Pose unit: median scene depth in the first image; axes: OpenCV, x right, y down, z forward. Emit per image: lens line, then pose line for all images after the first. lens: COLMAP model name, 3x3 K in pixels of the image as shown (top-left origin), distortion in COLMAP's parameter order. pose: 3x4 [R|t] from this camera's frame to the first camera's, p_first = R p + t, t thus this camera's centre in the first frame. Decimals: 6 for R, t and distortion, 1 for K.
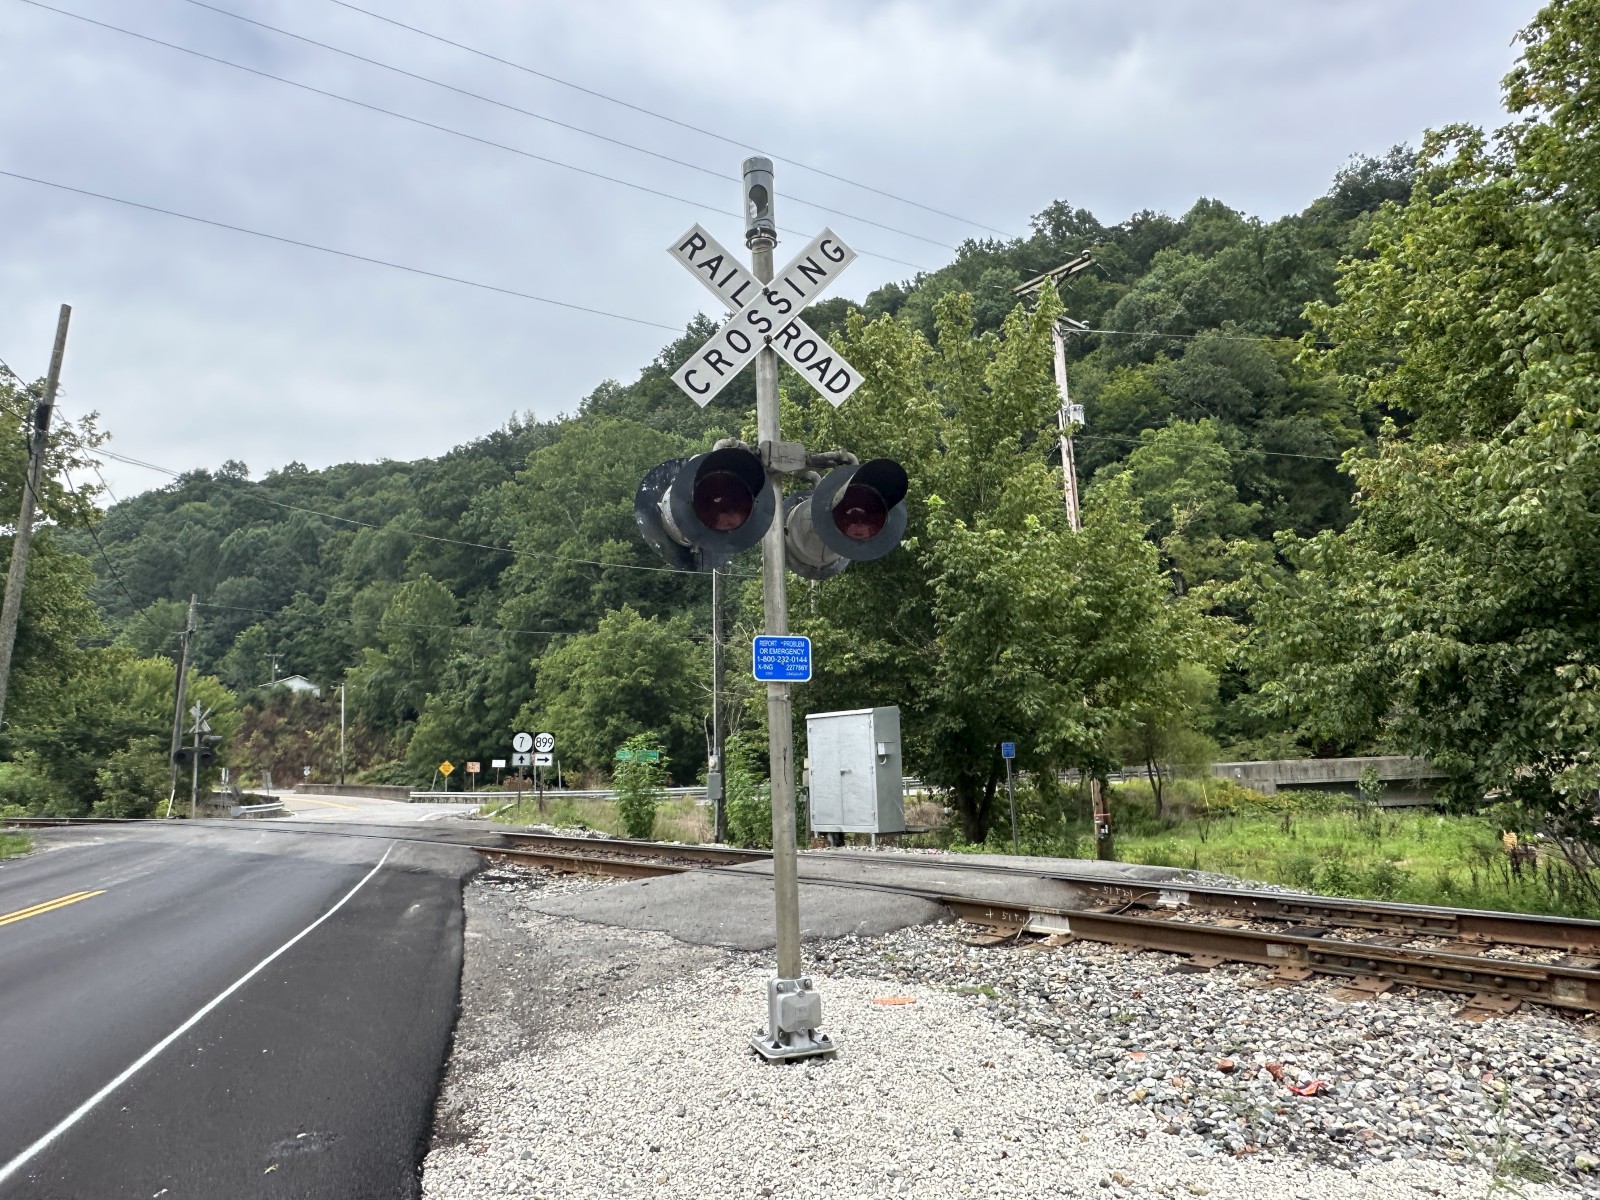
lens RADIAL K [[1049.6, 0, 793.7], [0, 1049.6, 602.4], [0, 0, 1]] dist [0.001278, -0.000321]
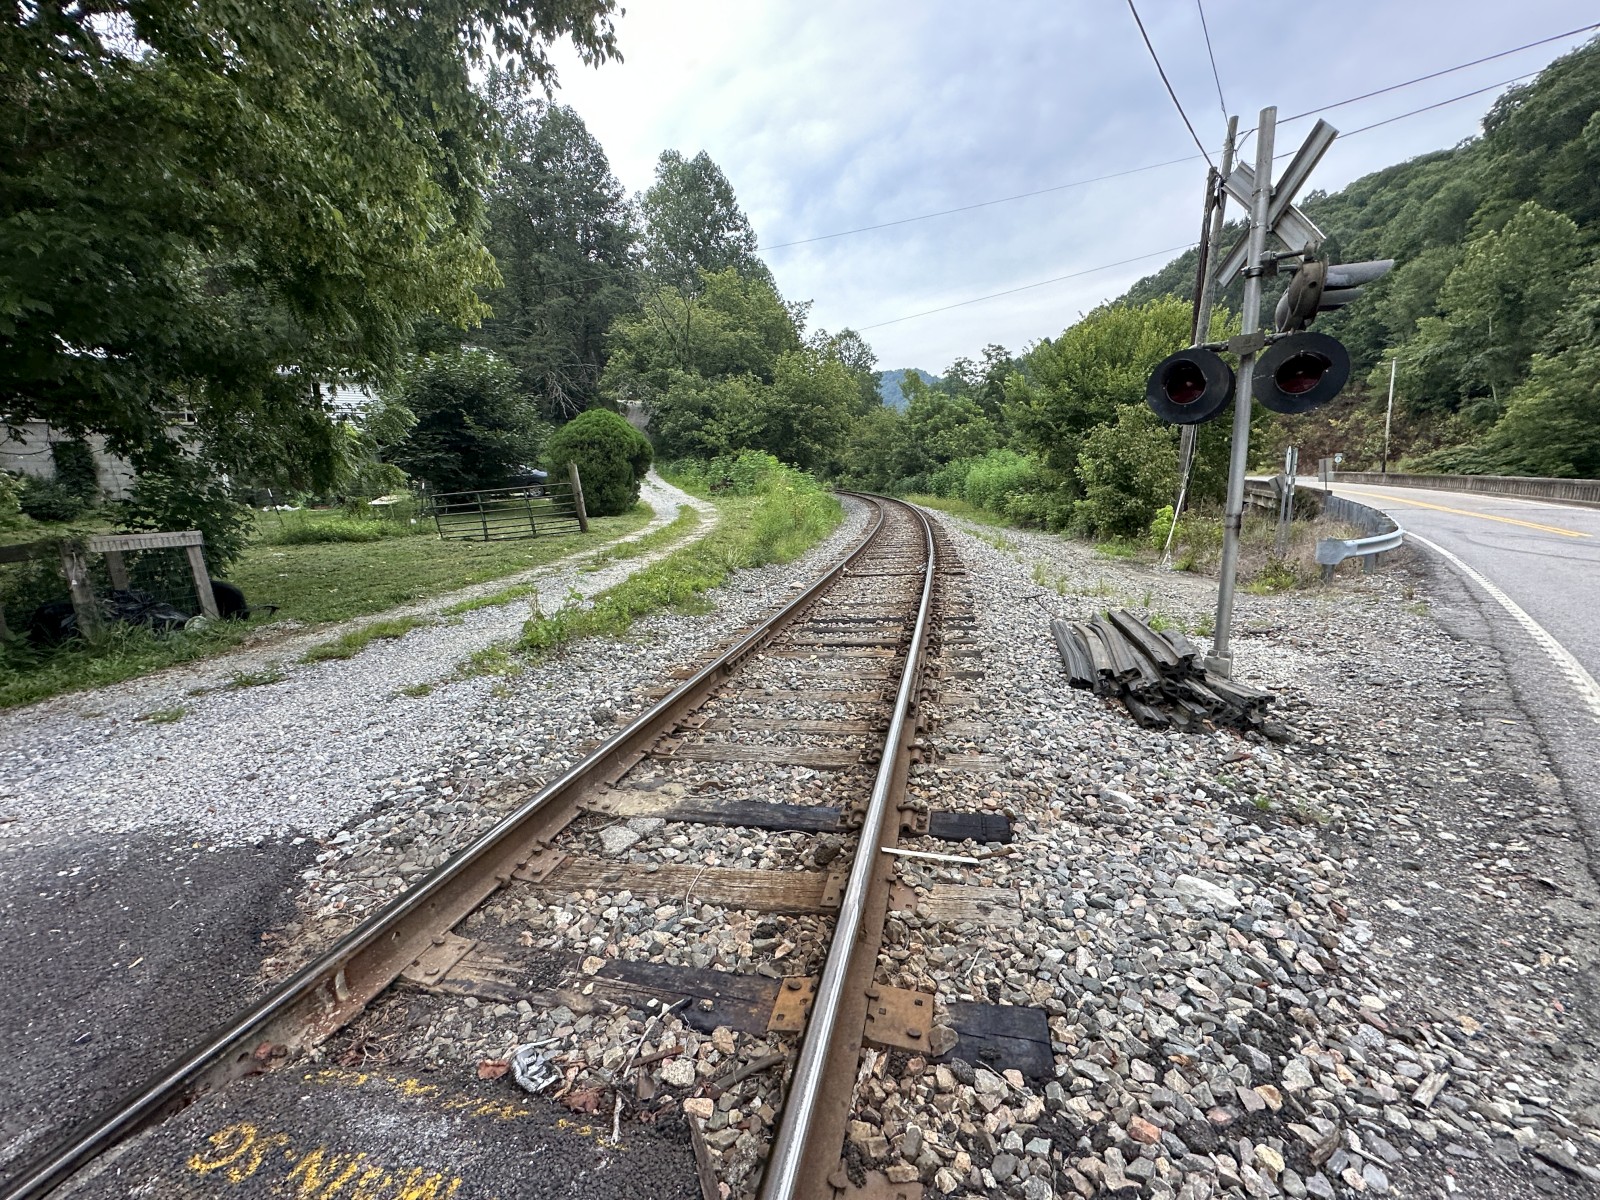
lens RADIAL K [[641.7, 0, 795.5], [0, 641.7, 600.1], [0, 0, 1]] dist [-0.002774, 0.000880]
pose [[0.468567, 0.178642, -0.865177, -1.053404], [0.148833, 0.949380, 0.276634, 0.302344], [0.870801, -0.258389, 0.418260, 1.828964]]
